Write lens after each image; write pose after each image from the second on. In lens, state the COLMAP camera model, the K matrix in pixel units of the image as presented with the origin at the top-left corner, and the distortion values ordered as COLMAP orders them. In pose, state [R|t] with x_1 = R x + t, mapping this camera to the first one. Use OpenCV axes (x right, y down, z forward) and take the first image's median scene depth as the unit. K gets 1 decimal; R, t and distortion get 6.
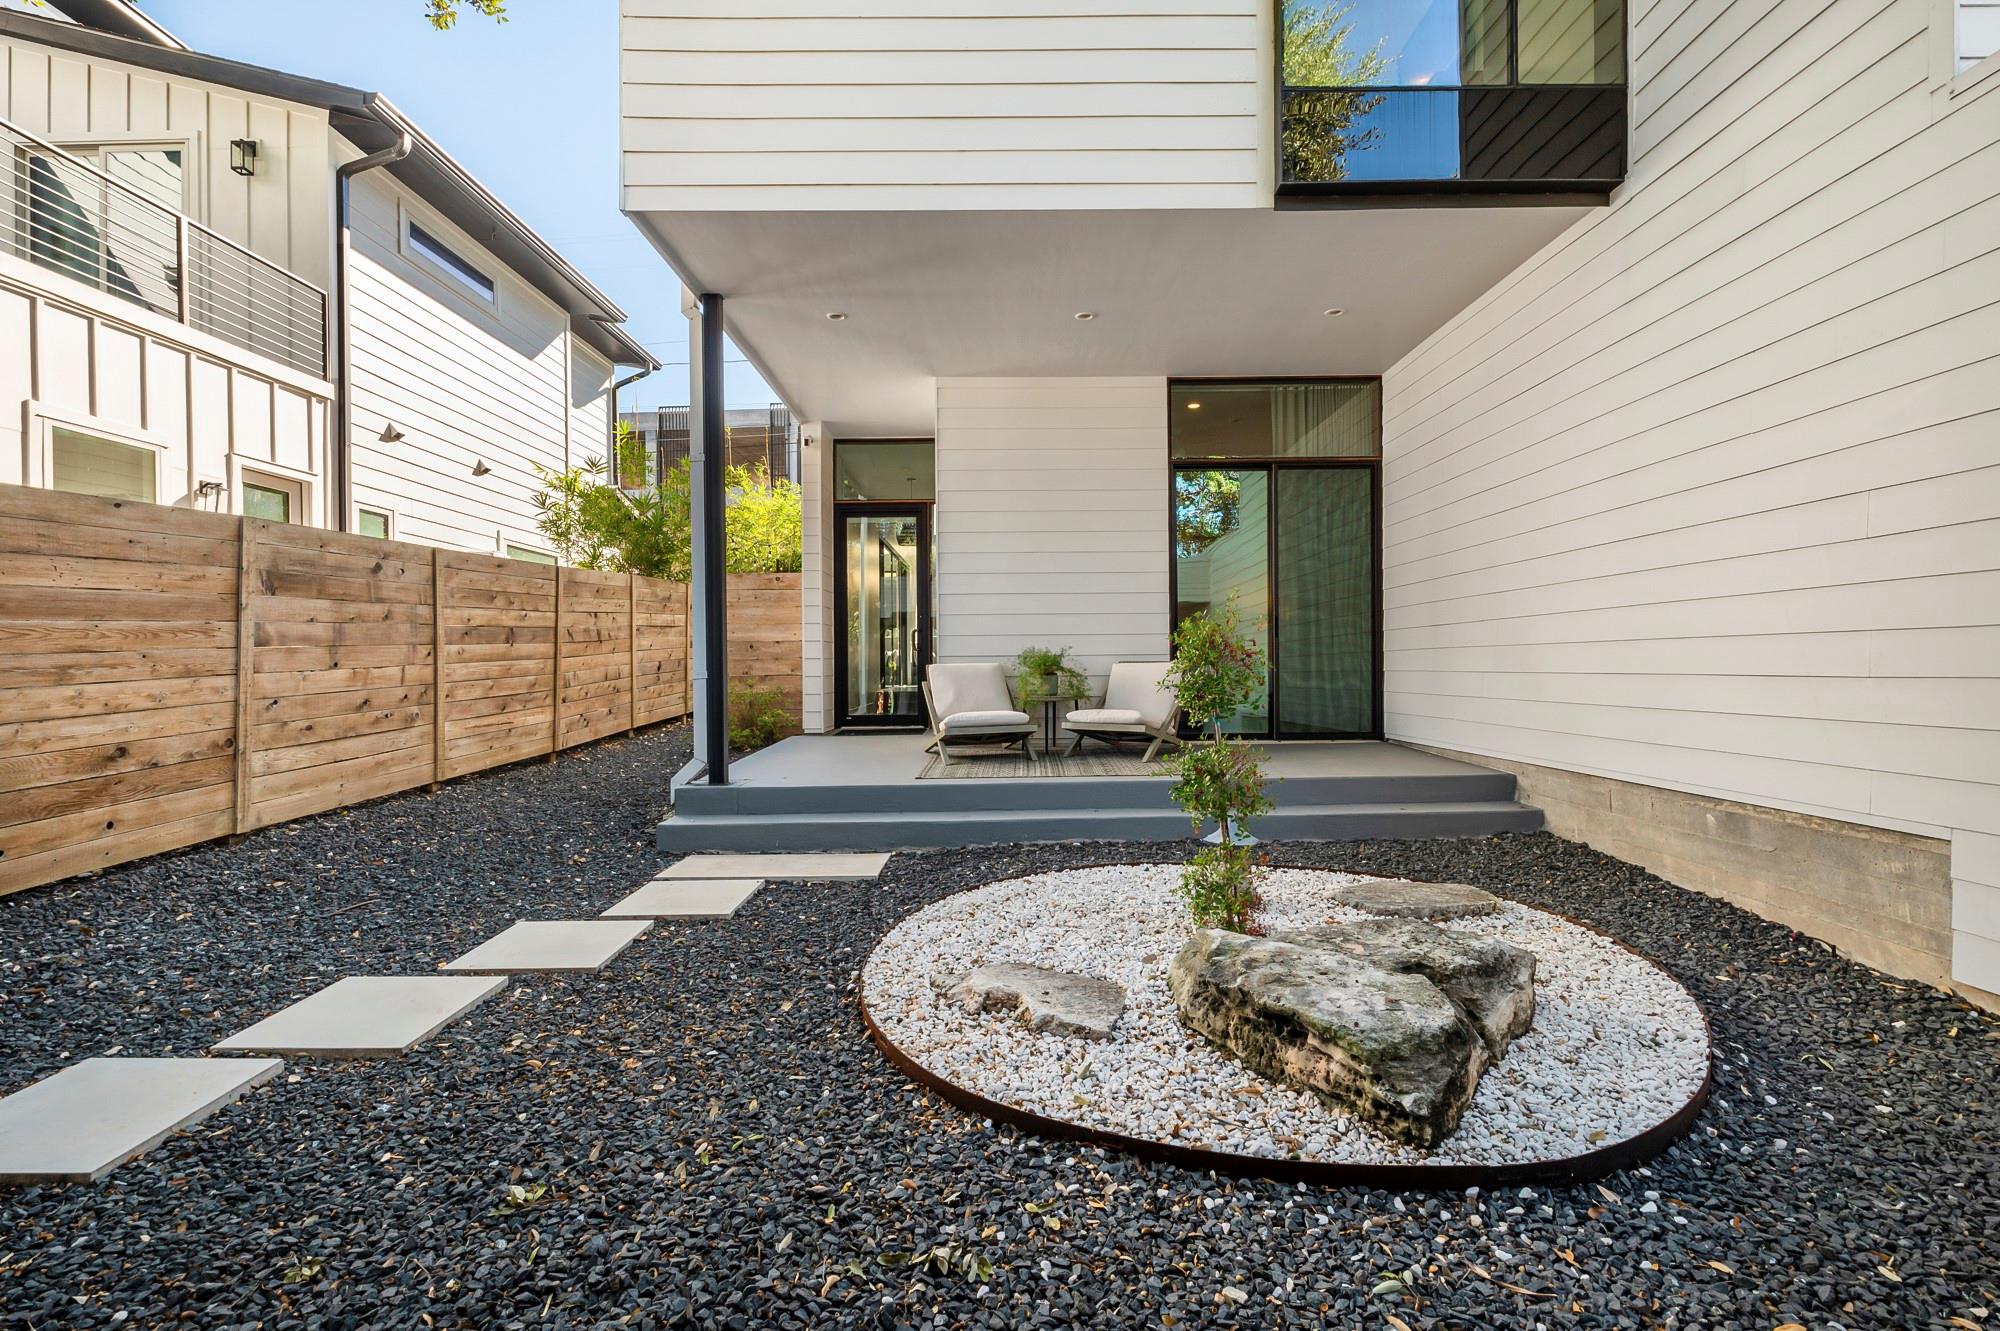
lens RADIAL K [[919.1, 0, 1027.0], [0, 919.1, 639.2], [0, 0, 1]] dist [-0.000453, 0.001253]
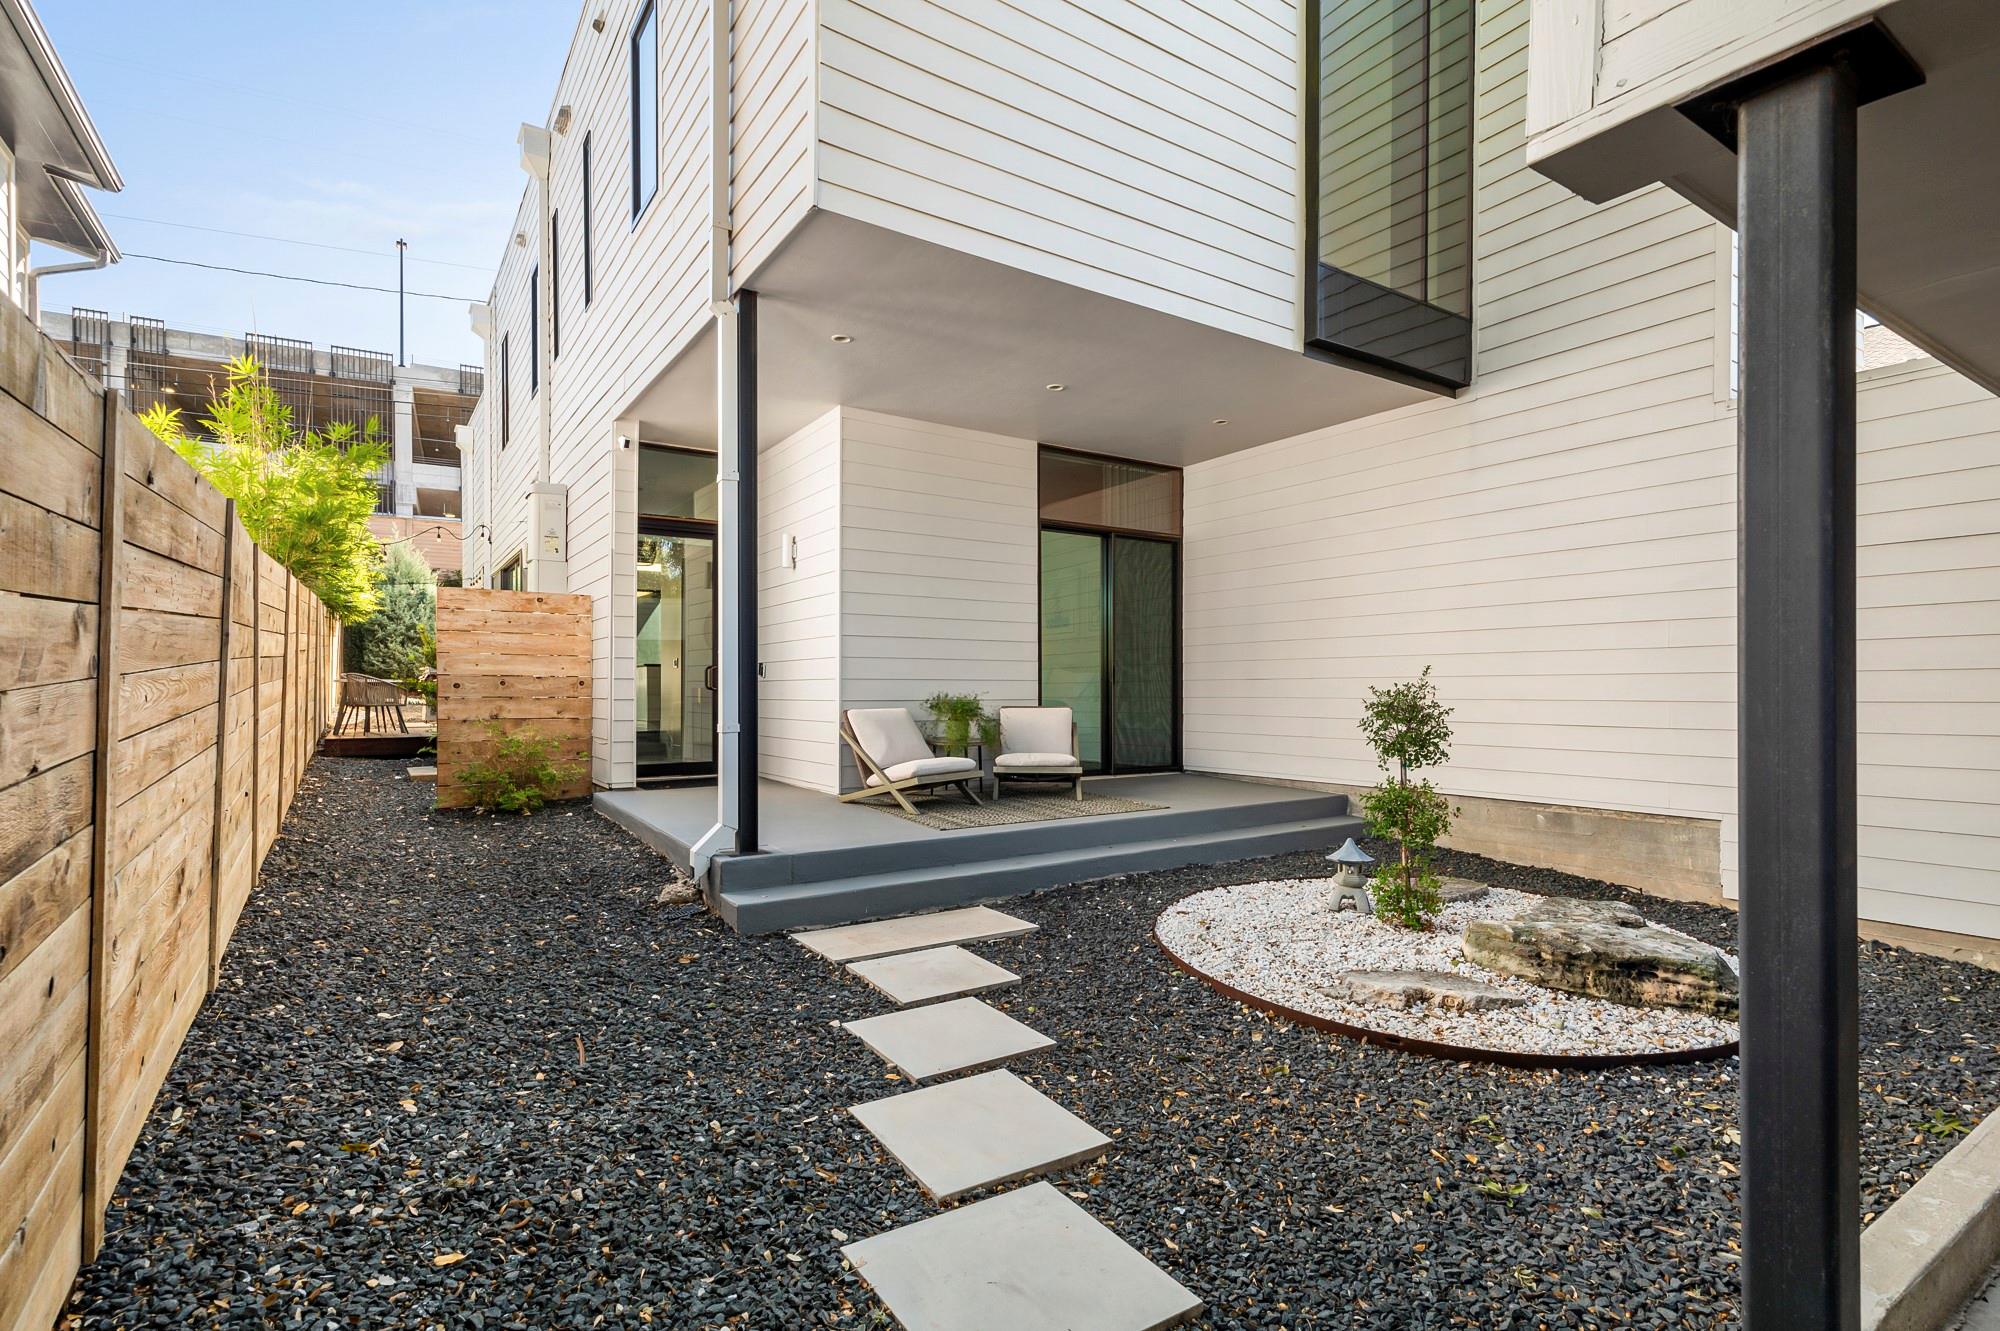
lens RADIAL K [[955.7, 0, 1004.2], [0, 955.7, 655.5], [0, 0, 1]] dist [0.009869, -0.002256]
pose [[0.832666, 0.029076, 0.553011, -0.826524], [-0.024582, 0.999577, -0.015541, -0.027148], [-0.553229, -0.000654, 0.833029, 0.142343]]
